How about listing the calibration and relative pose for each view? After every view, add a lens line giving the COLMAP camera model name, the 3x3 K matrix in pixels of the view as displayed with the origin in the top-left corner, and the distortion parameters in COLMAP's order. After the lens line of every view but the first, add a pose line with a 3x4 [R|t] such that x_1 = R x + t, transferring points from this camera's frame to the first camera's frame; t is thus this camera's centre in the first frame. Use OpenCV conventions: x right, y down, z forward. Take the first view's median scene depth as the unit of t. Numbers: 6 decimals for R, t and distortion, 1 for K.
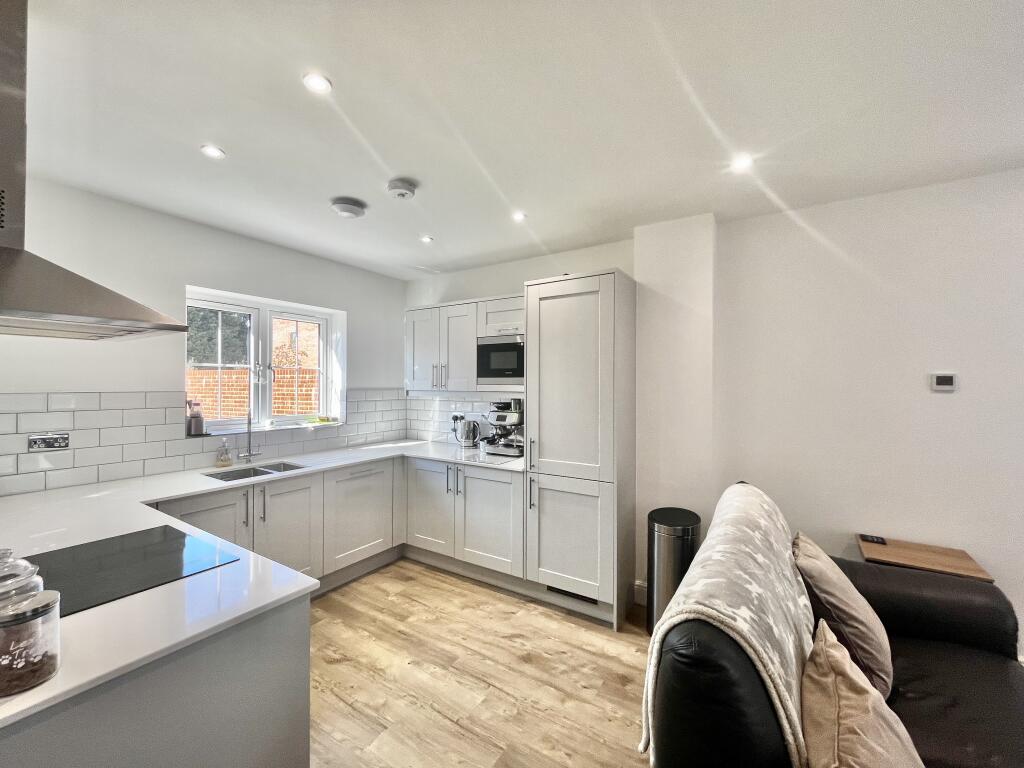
lens RADIAL K [[415.3, 0, 510.0], [0, 415.3, 383.9], [0, 0, 1]] dist [-0.004454, -0.000027]
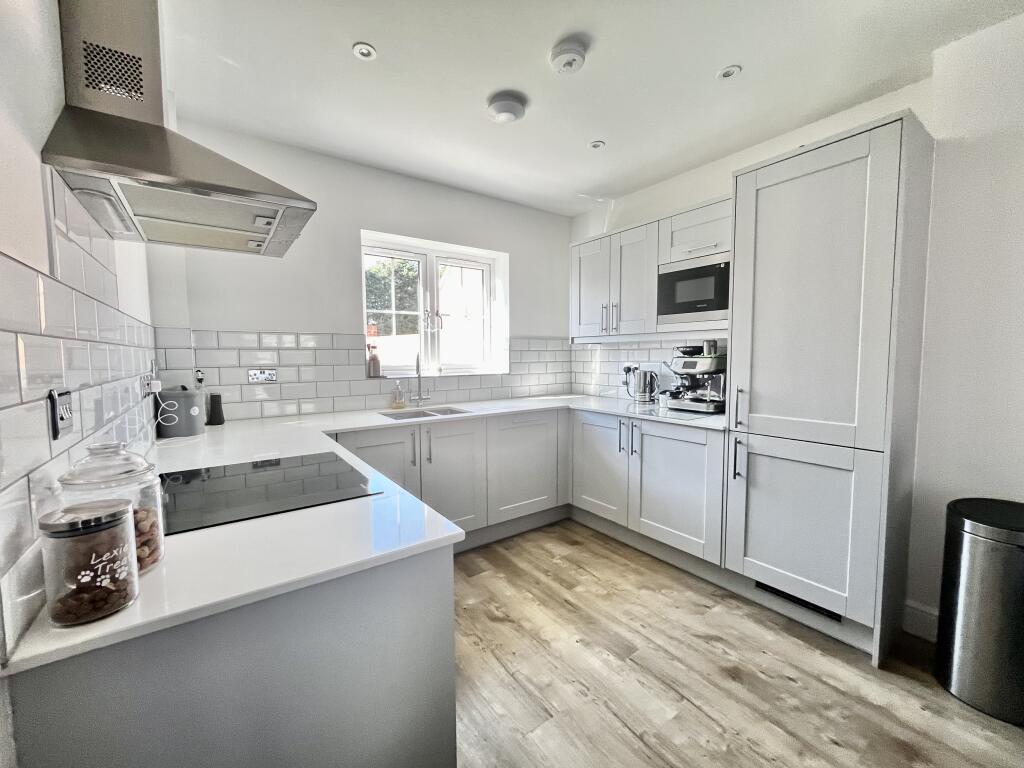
lens RADIAL K [[415.3, 0, 510.0], [0, 415.3, 383.9], [0, 0, 1]] dist [-0.004454, -0.000027]
pose [[0.927251, 0.016912, -0.374058, -0.049517], [0.010286, 0.997452, 0.070593, 0.069436], [0.374299, -0.069305, 0.924715, 0.157839]]
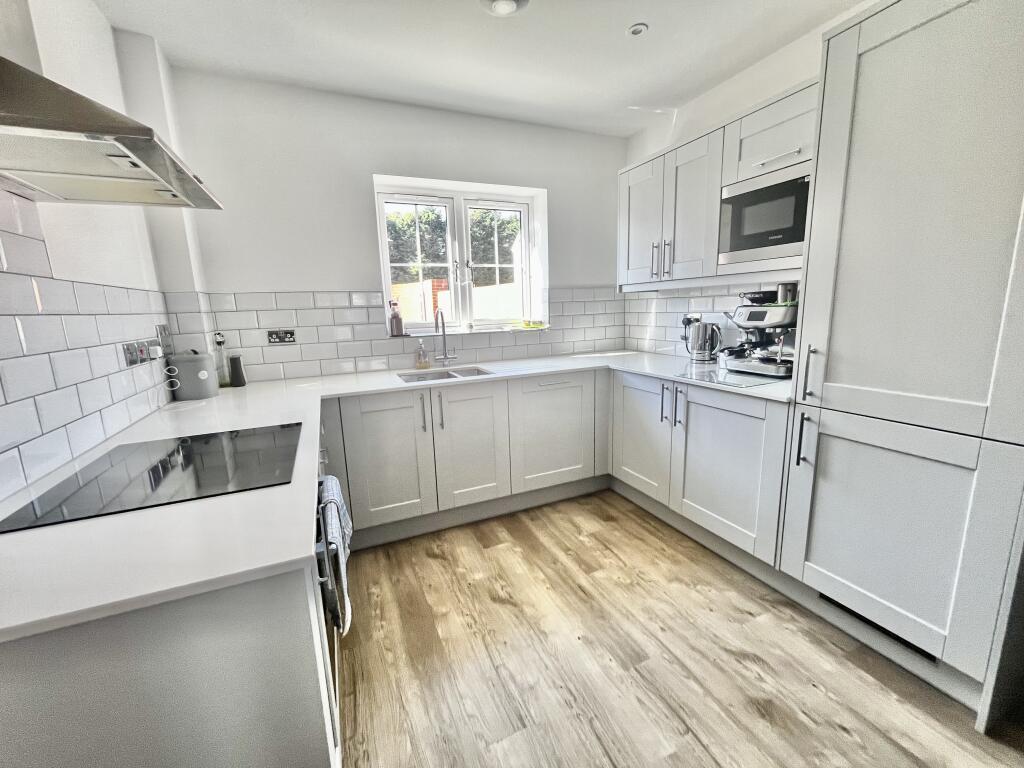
lens RADIAL K [[415.3, 0, 510.0], [0, 415.3, 383.9], [0, 0, 1]] dist [-0.004454, -0.000027]
pose [[0.831443, 0.069680, -0.551223, 0.025311], [0.038109, 0.982616, 0.181695, 0.065233], [0.554301, -0.172075, 0.814334, 0.312535]]
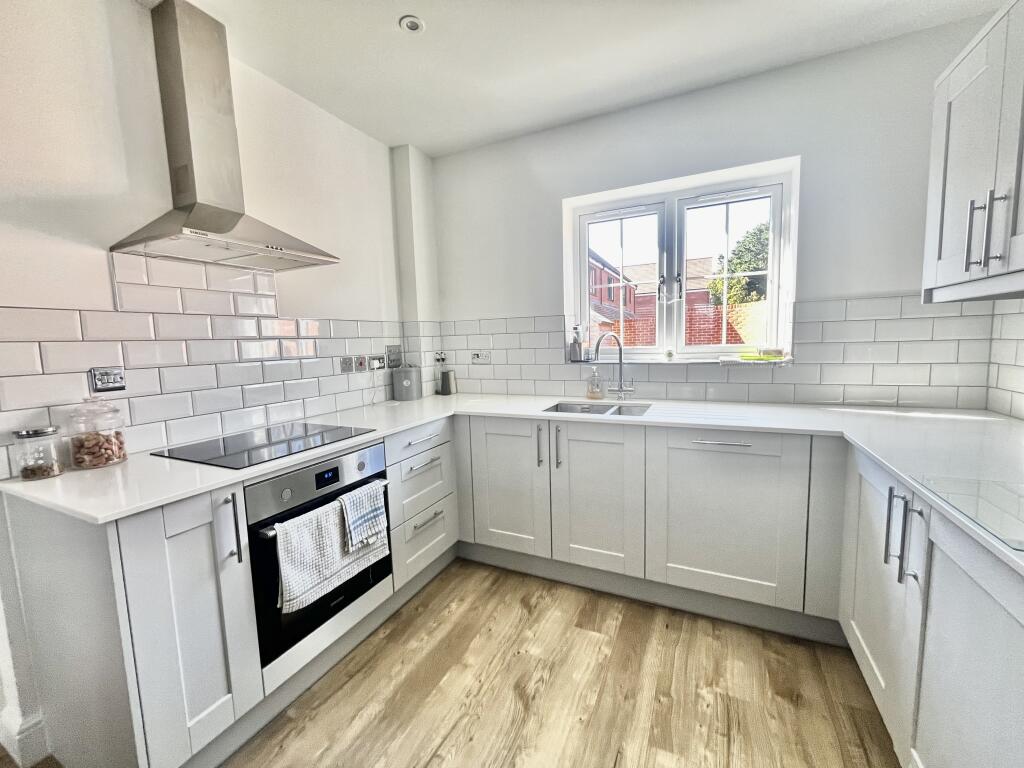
lens RADIAL K [[415.3, 0, 510.0], [0, 415.3, 383.9], [0, 0, 1]] dist [-0.004454, -0.000027]
pose [[0.118377, 0.095130, -0.988401, 0.162277], [0.033189, 0.994465, 0.099689, 0.074145], [0.992414, -0.044605, 0.114564, 0.726911]]
